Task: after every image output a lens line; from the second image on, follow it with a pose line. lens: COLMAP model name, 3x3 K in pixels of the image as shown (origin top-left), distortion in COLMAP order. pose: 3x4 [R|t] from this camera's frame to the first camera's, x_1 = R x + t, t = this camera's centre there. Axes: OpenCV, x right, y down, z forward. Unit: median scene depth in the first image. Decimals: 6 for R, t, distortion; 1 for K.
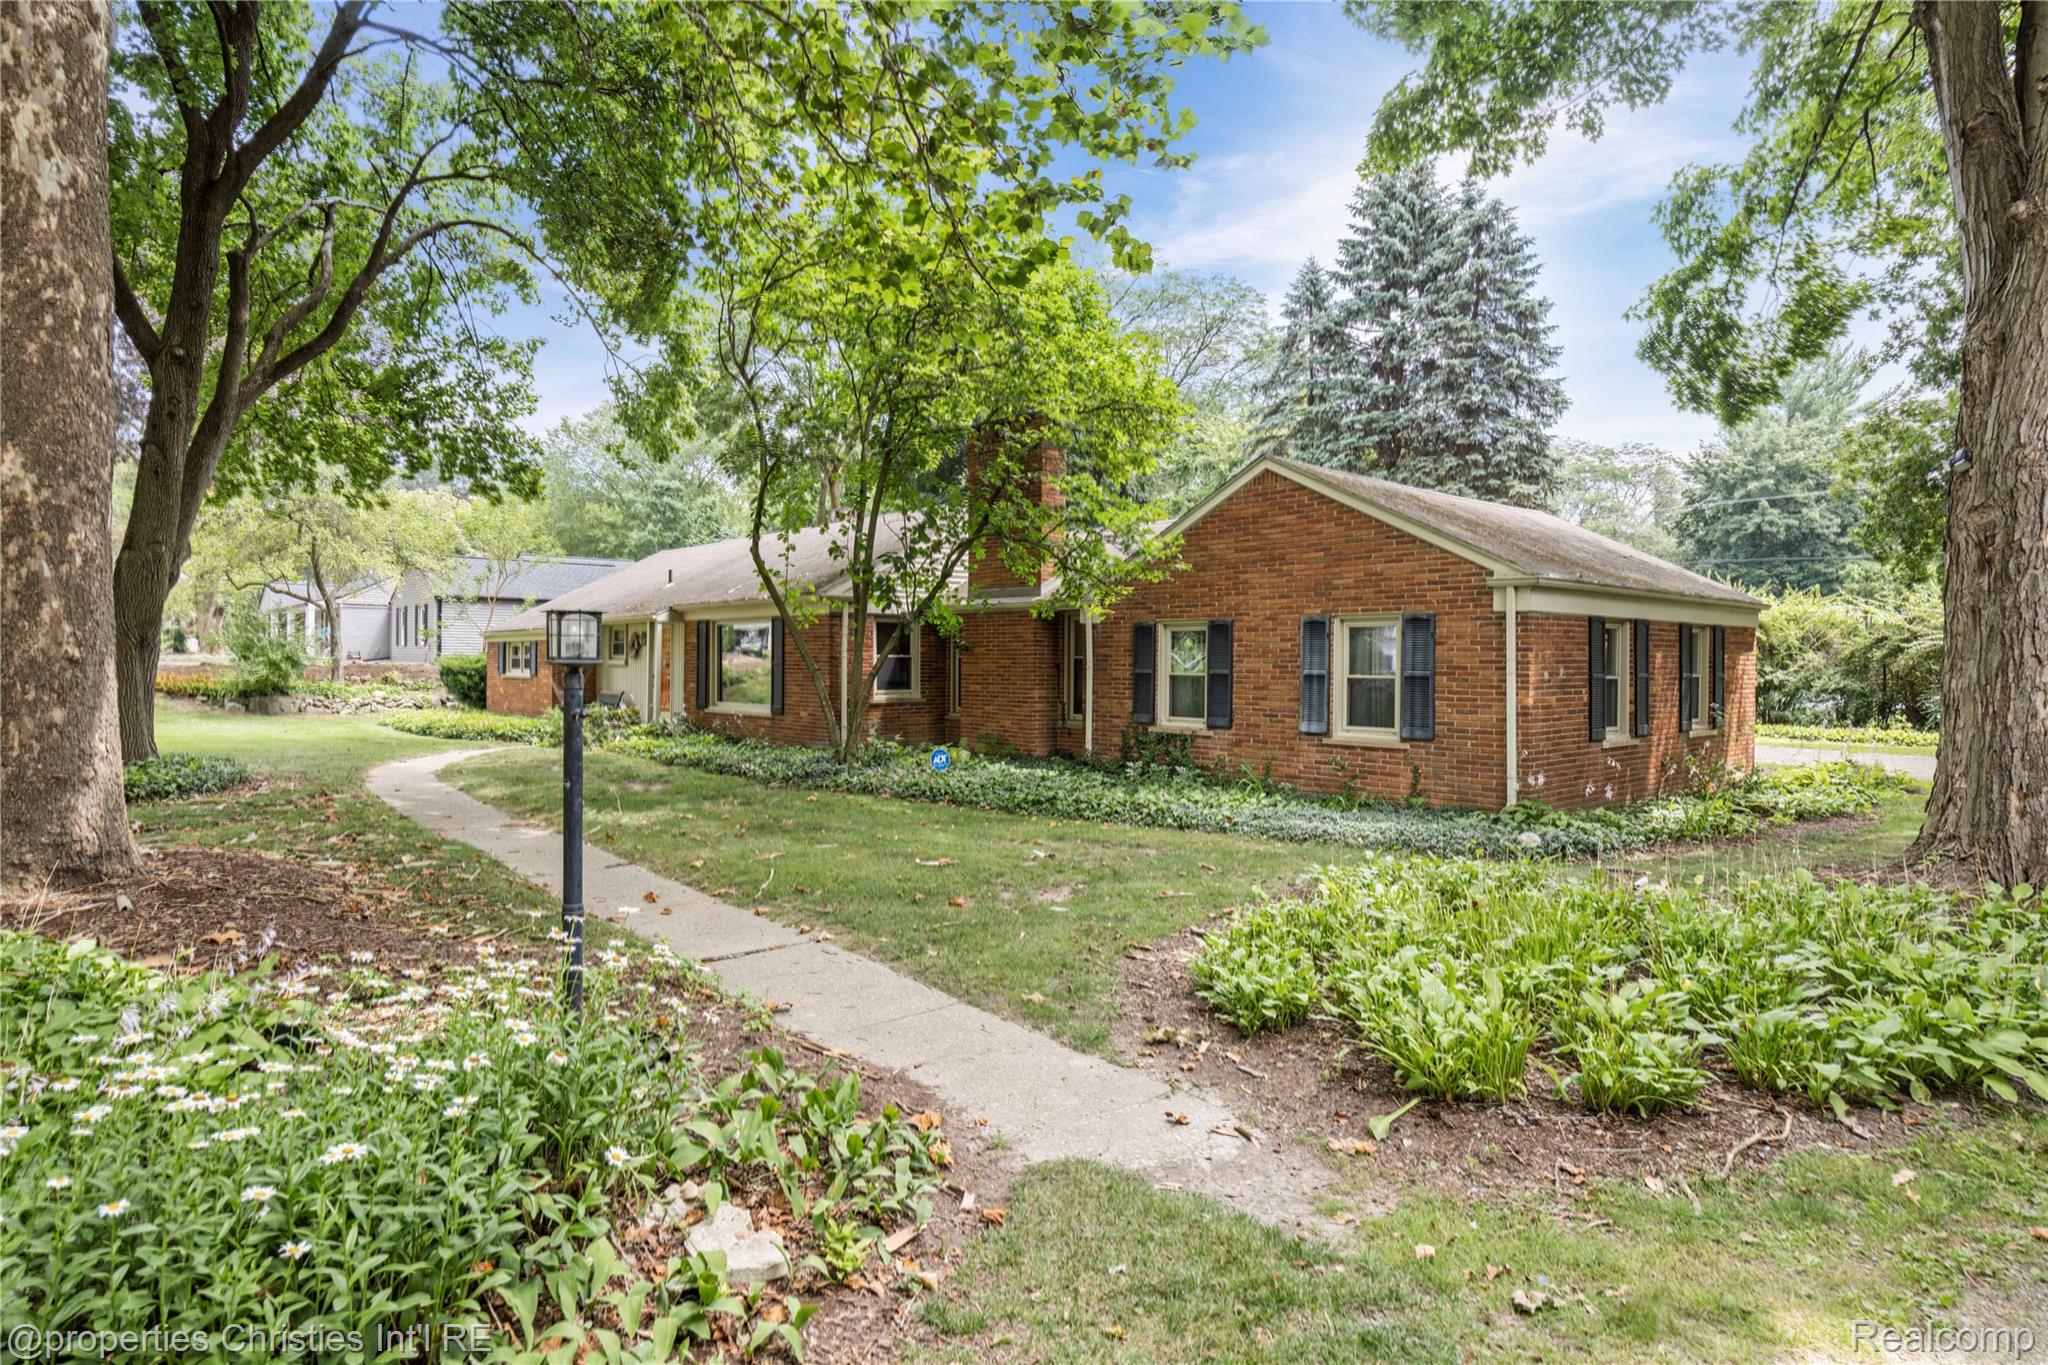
lens RADIAL K [[1099.2, 0, 1024.0], [0, 1099.2, 682.5], [0, 0, 1]] dist [-0.017709, 0.000921]
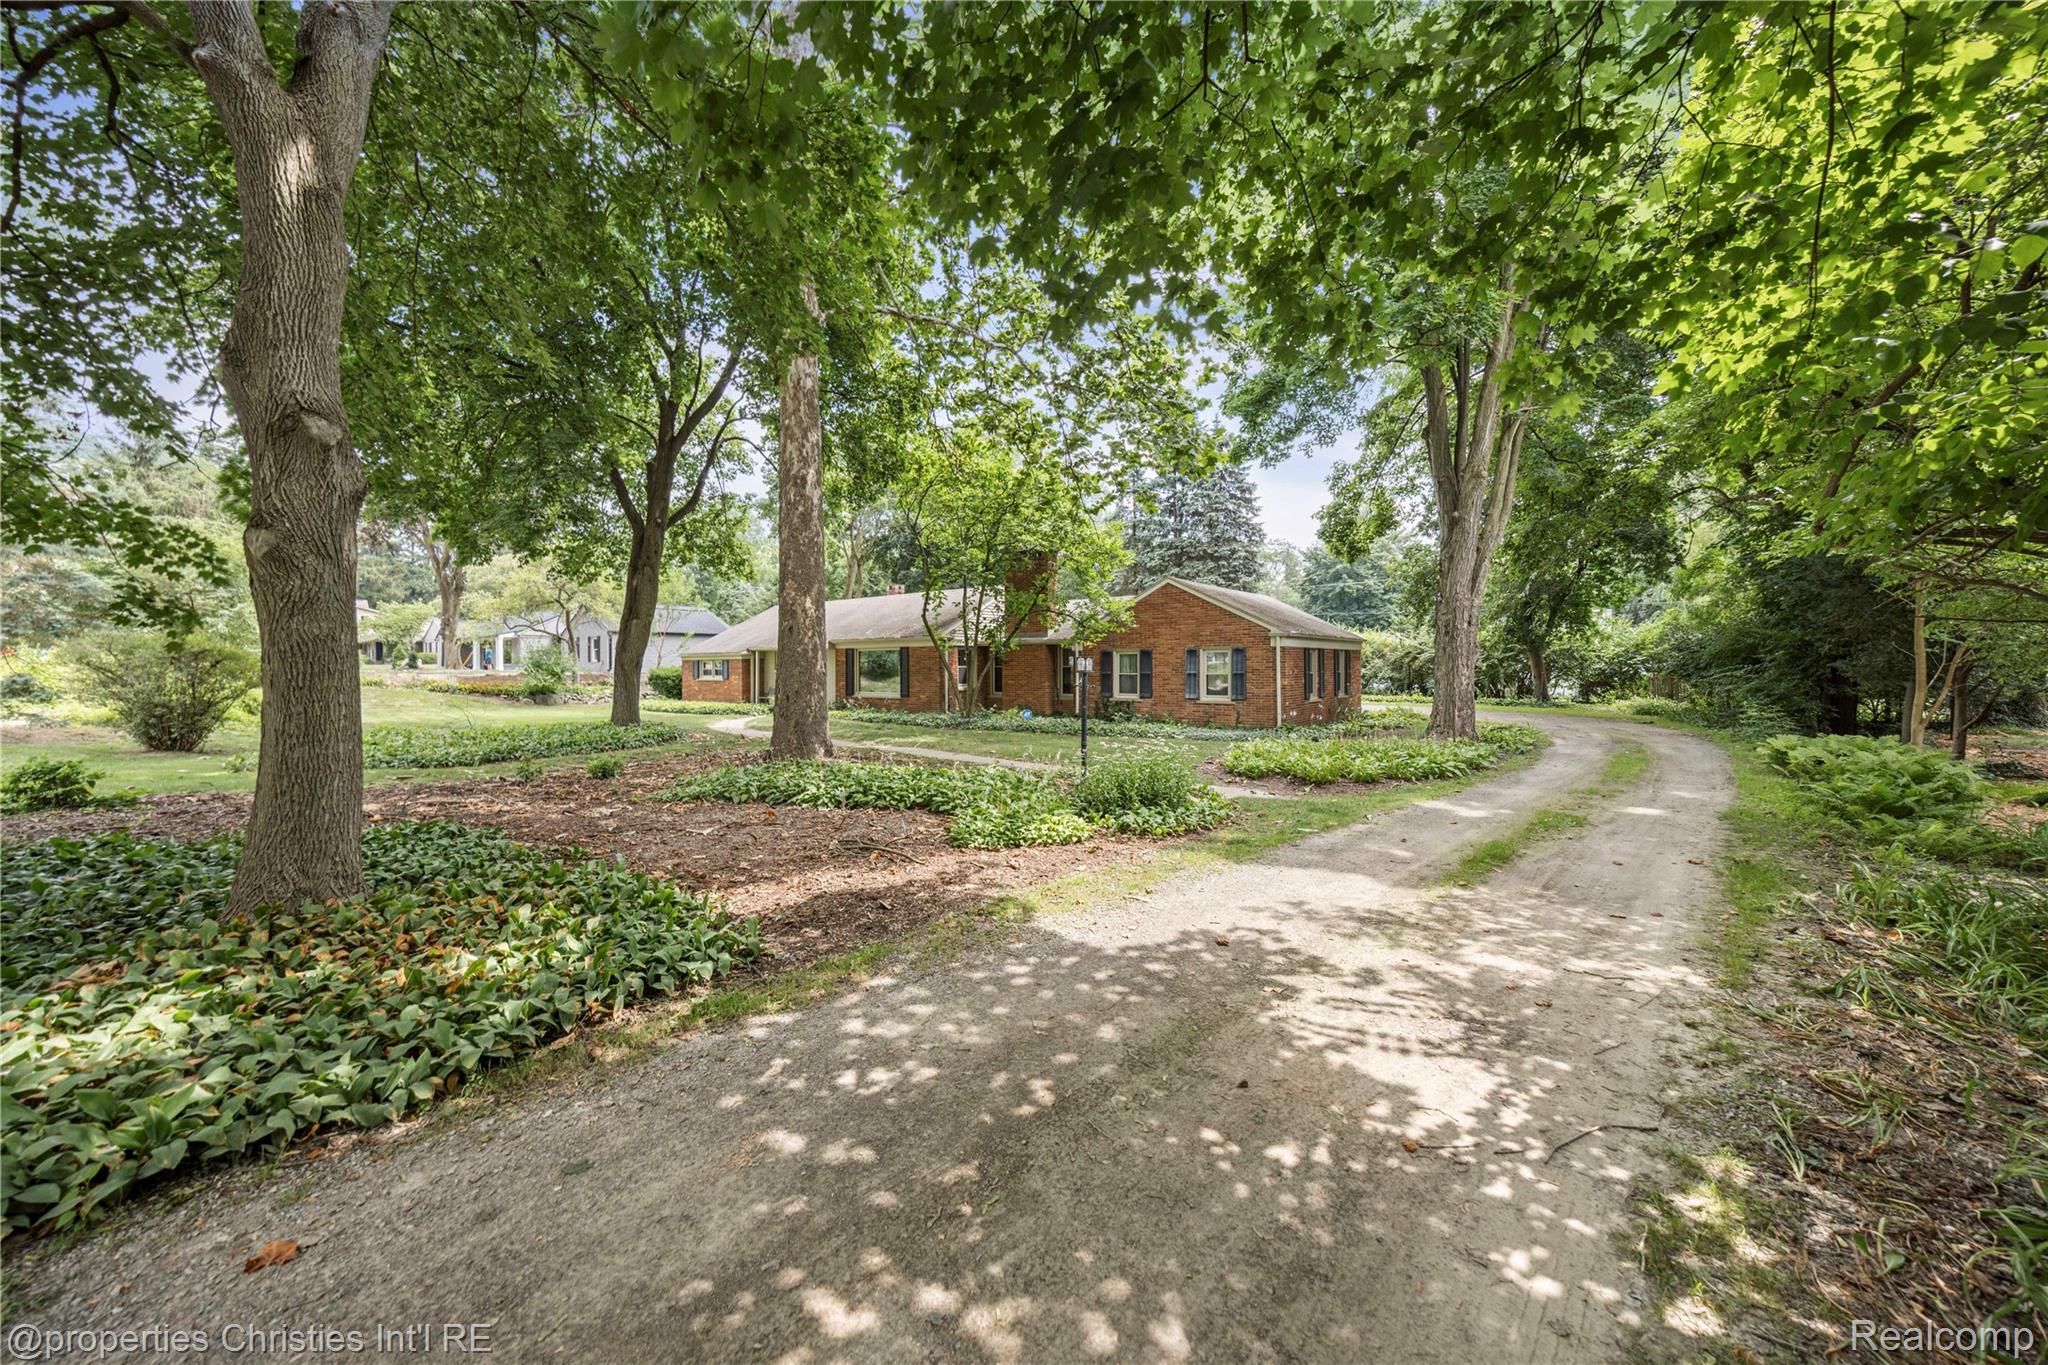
lens RADIAL K [[748.3, 0, 1028.9], [0, 748.3, 669.7], [0, 0, 1]] dist [0.000435, -0.000002]
pose [[0.978879, -0.011132, 0.204136, -0.319462], [0.014057, 0.999818, -0.012883, 0.000902], [-0.203956, 0.015481, 0.978858, -0.378793]]
